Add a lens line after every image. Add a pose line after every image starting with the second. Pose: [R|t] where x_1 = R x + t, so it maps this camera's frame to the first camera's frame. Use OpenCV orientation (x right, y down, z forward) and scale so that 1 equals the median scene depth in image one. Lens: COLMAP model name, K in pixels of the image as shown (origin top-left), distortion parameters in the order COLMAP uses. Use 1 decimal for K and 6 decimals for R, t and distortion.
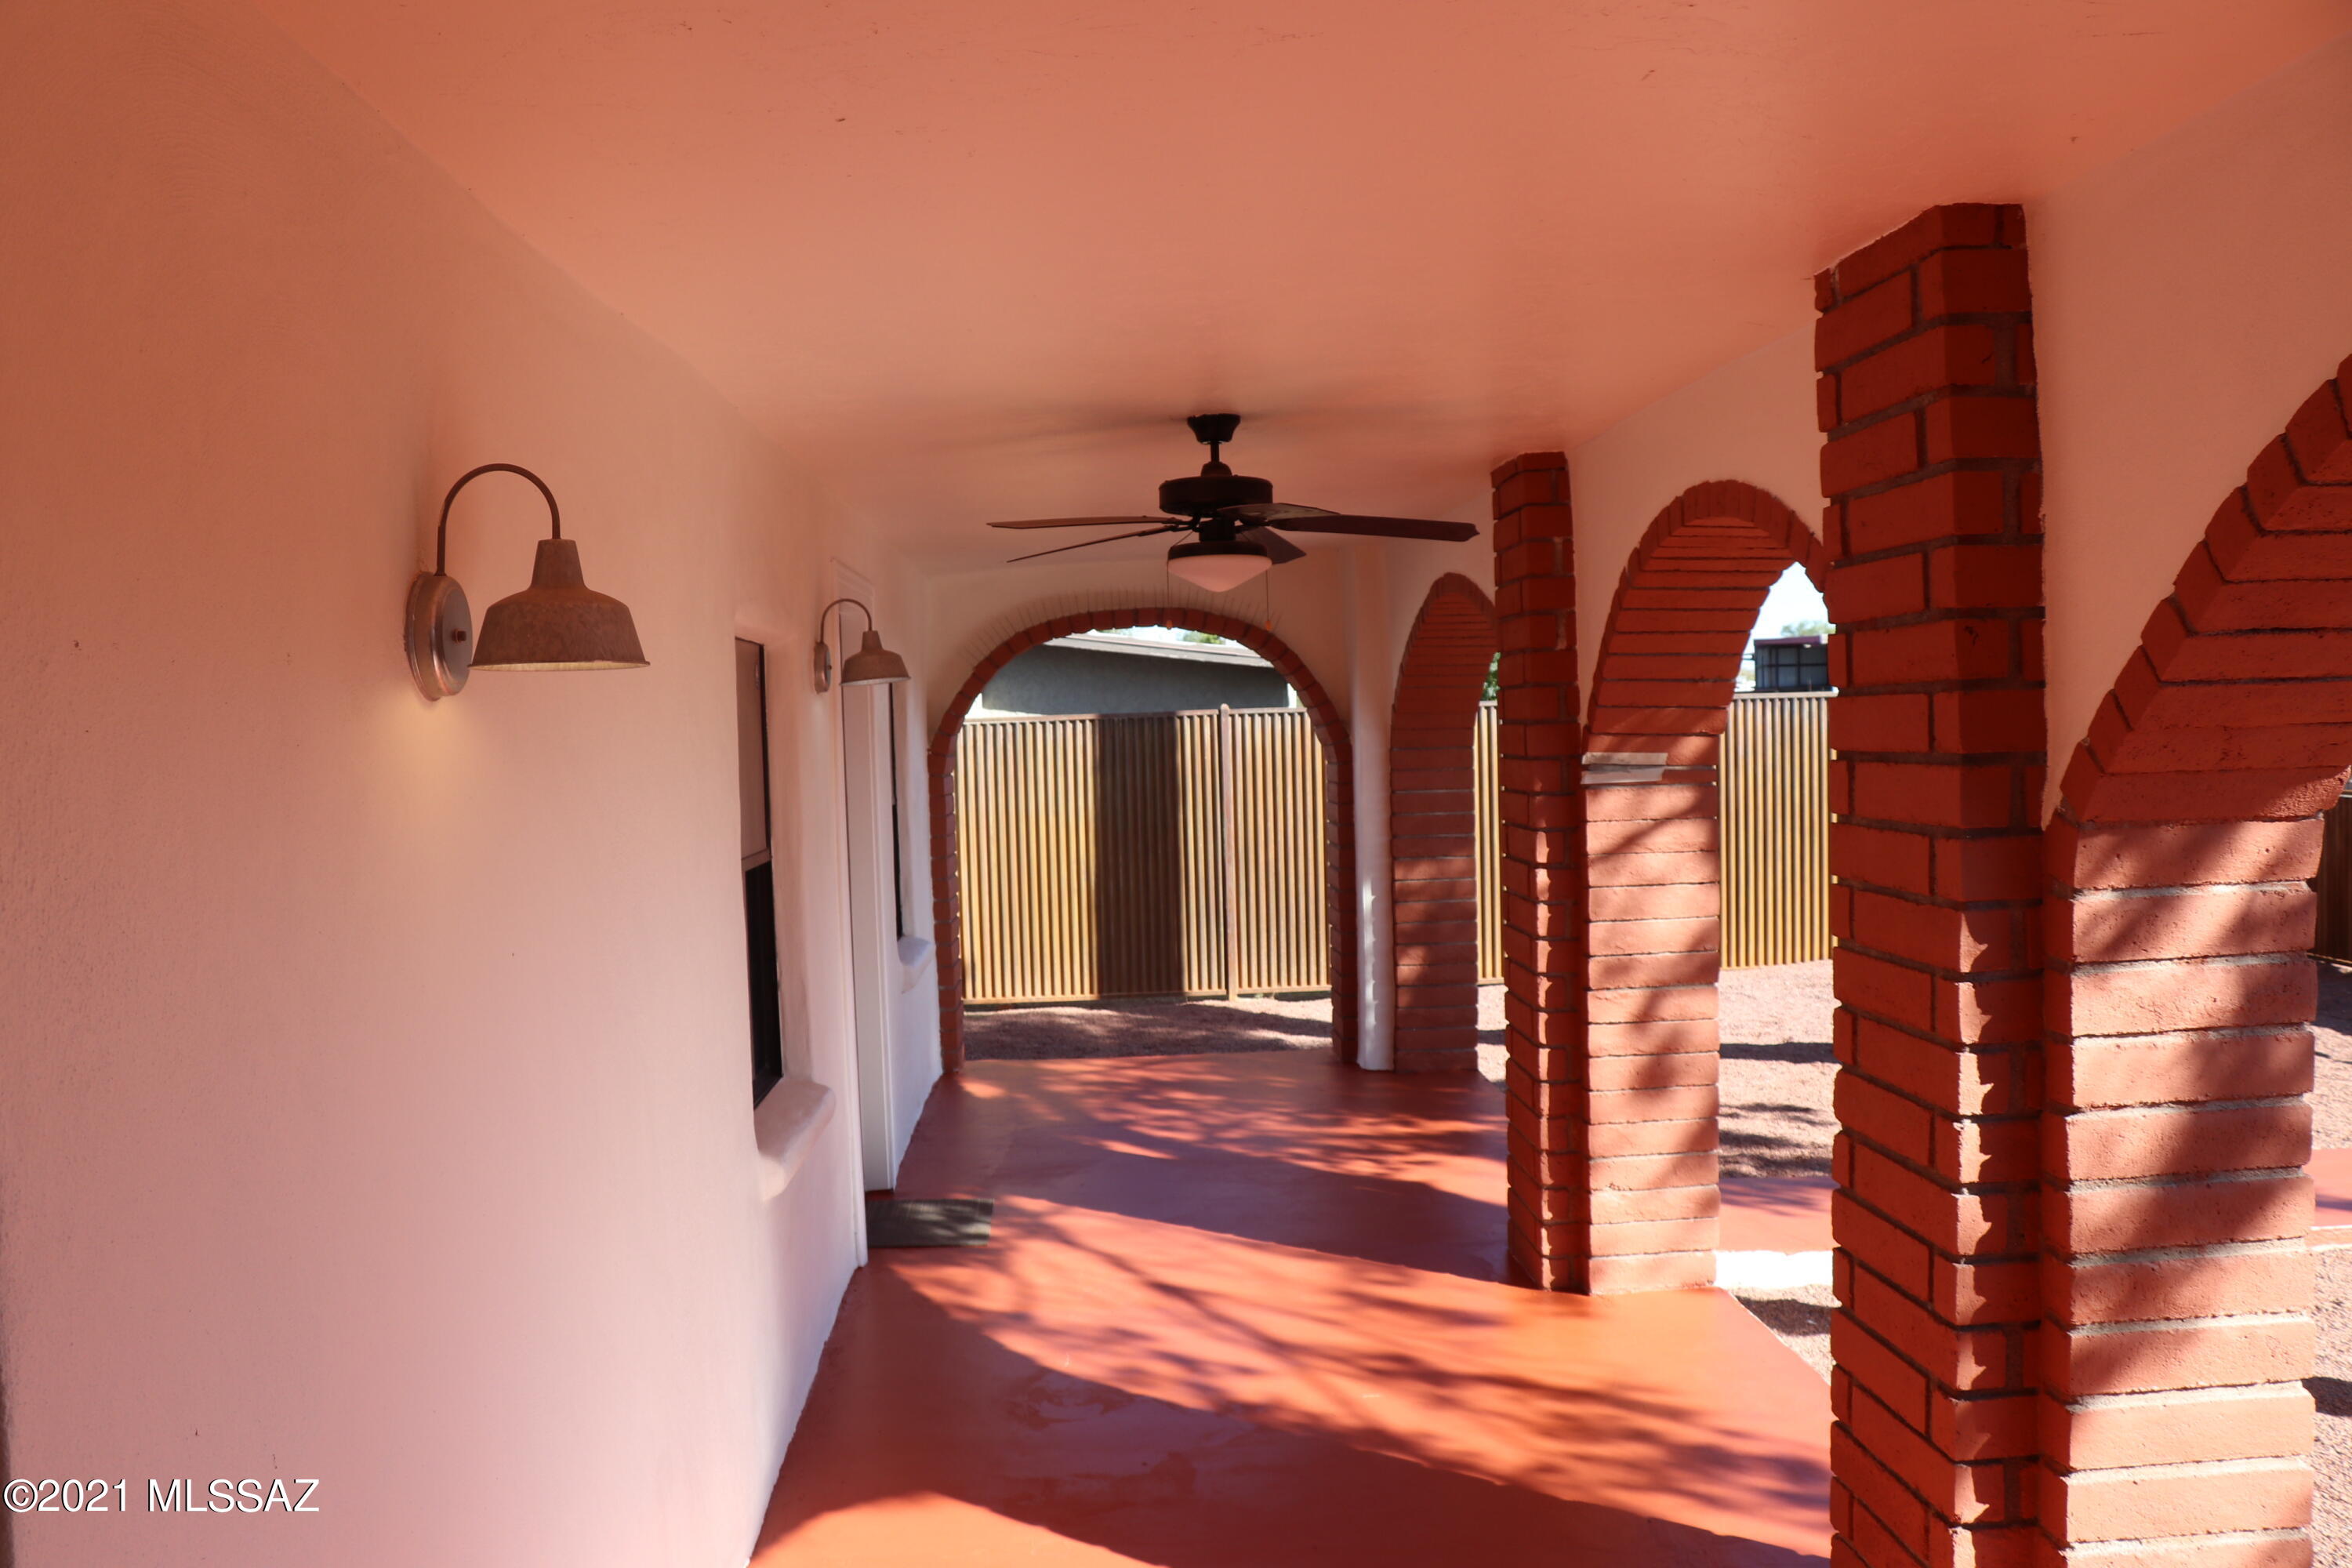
lens RADIAL K [[1914.3, 0, 1176.0], [0, 1914.3, 784.0], [0, 0, 1]] dist [-0.178848, 0.154088]
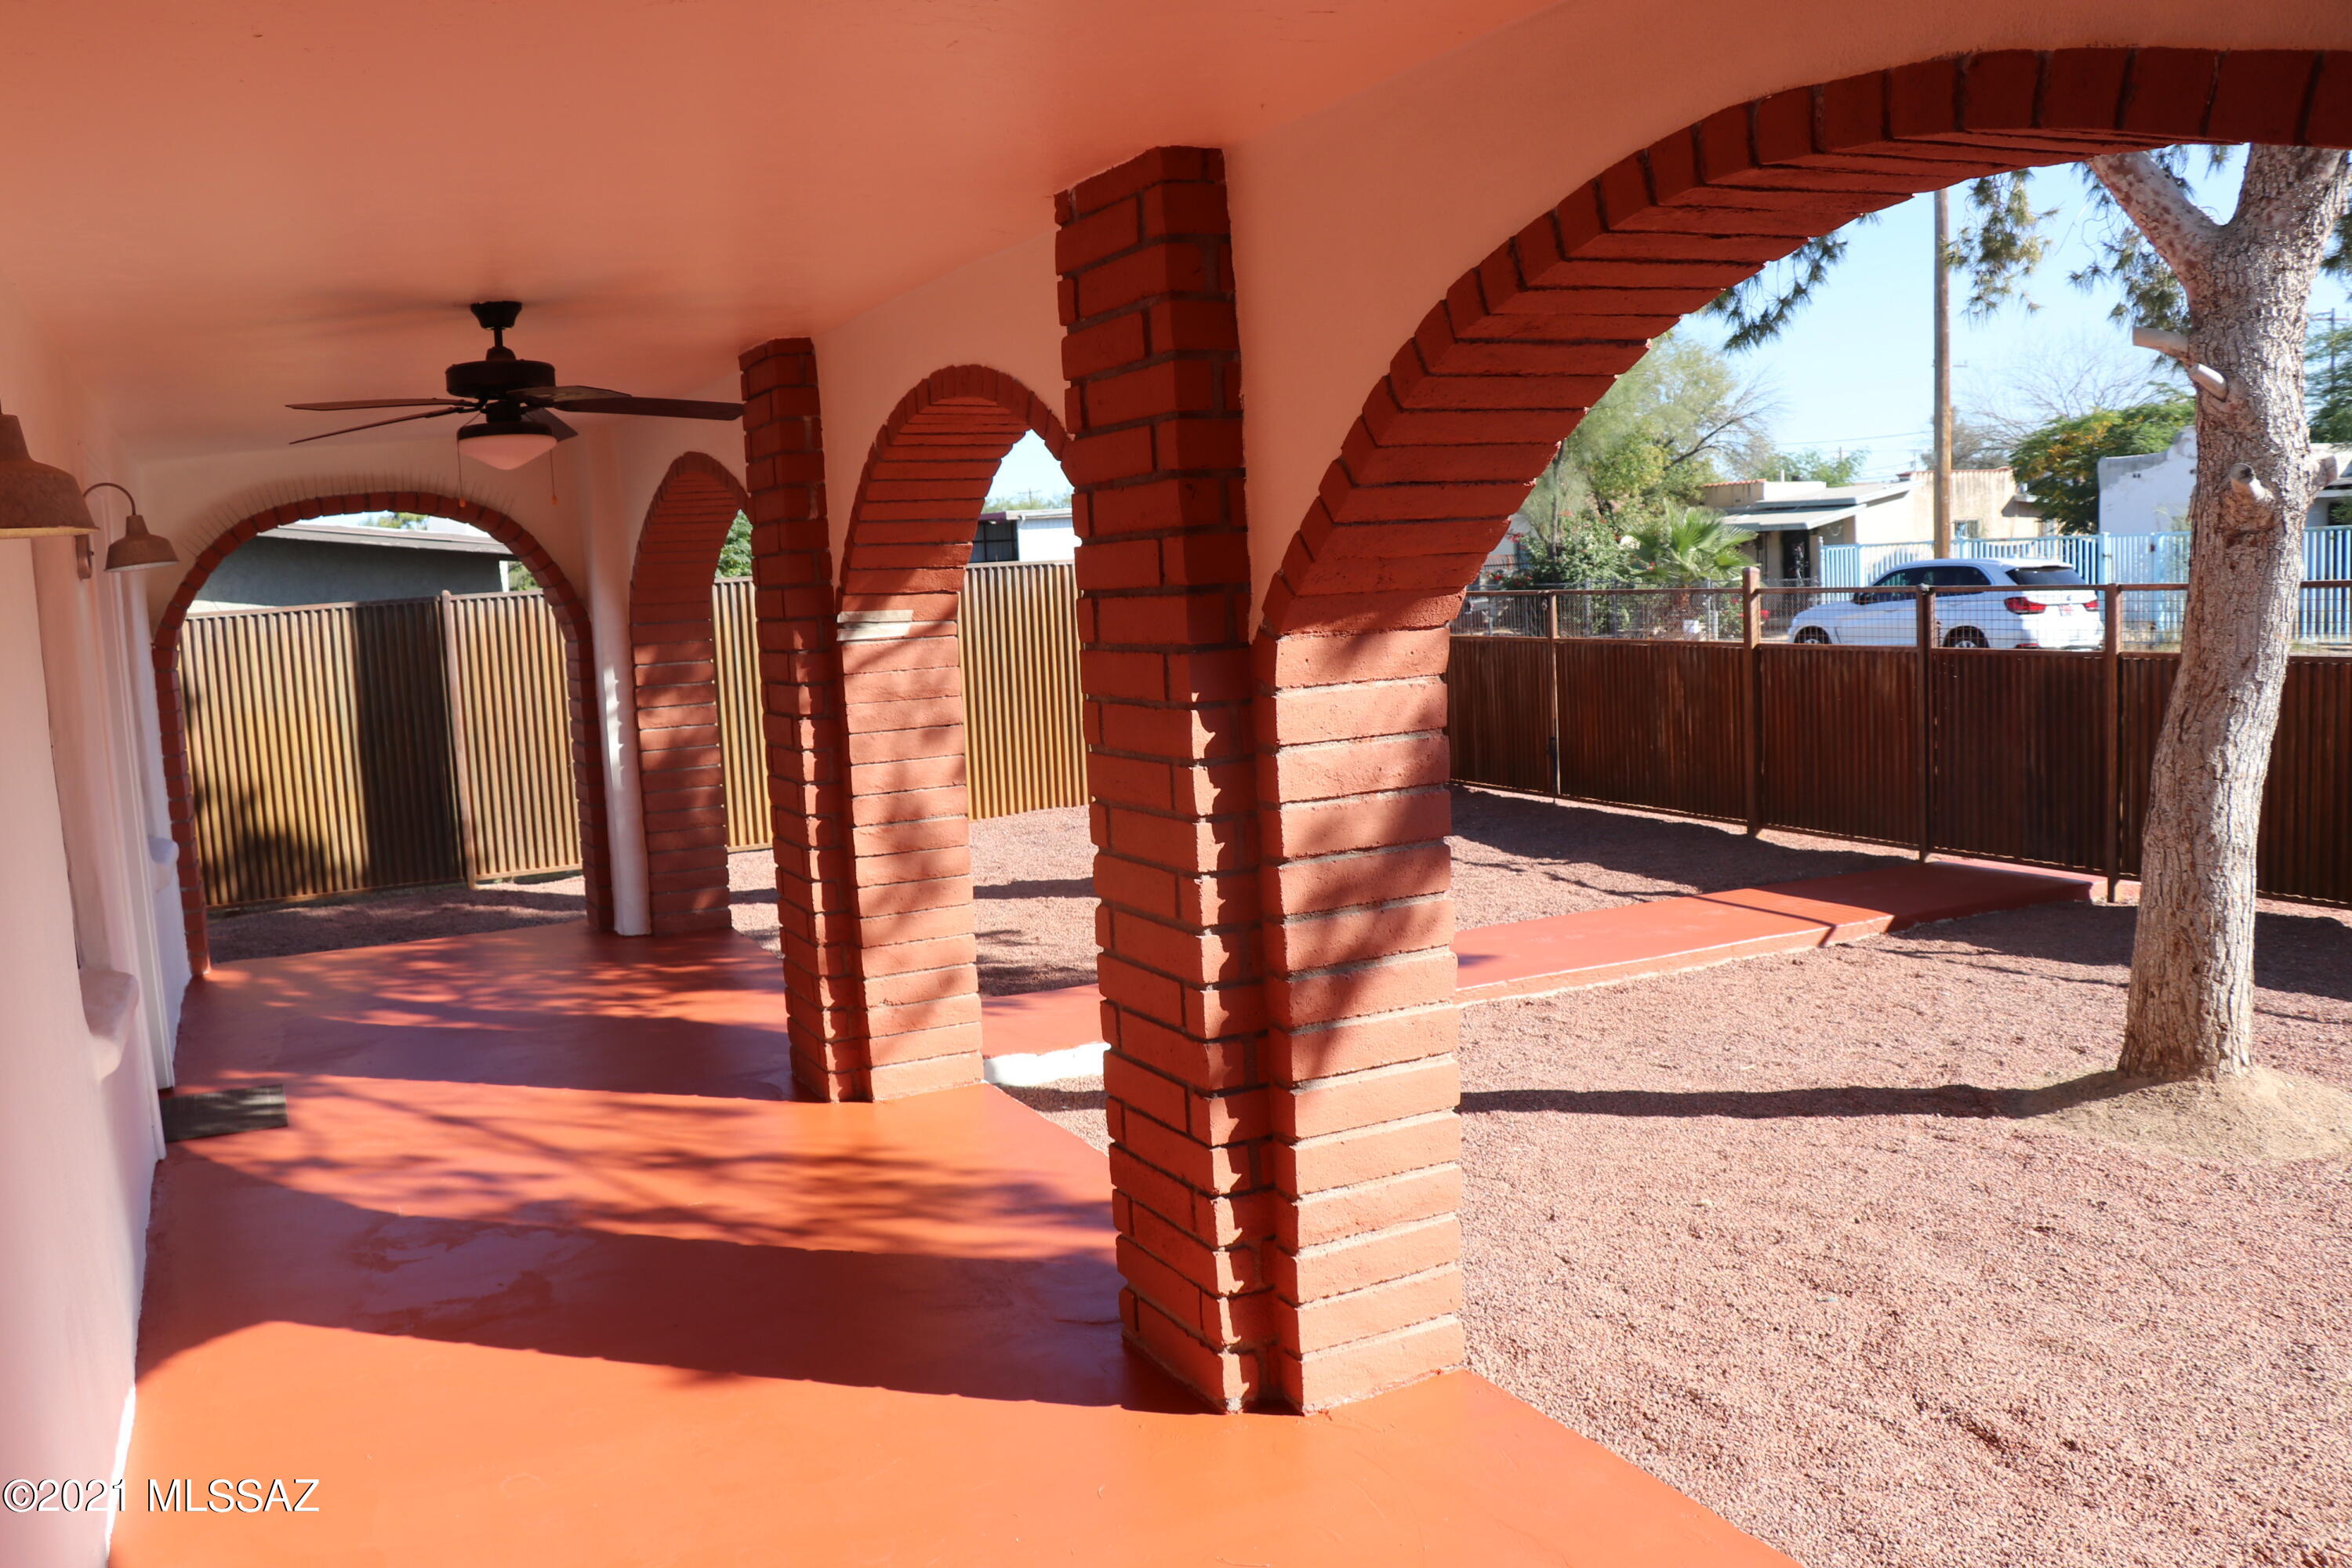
lens RADIAL K [[1914.3, 0, 1176.0], [0, 1914.3, 784.0], [0, 0, 1]] dist [-0.178848, 0.154088]
pose [[0.913239, -0.065470, 0.402129, -0.071614], [0.040538, 0.996708, 0.070209, 0.016893], [-0.405402, -0.047816, 0.912887, -0.115401]]
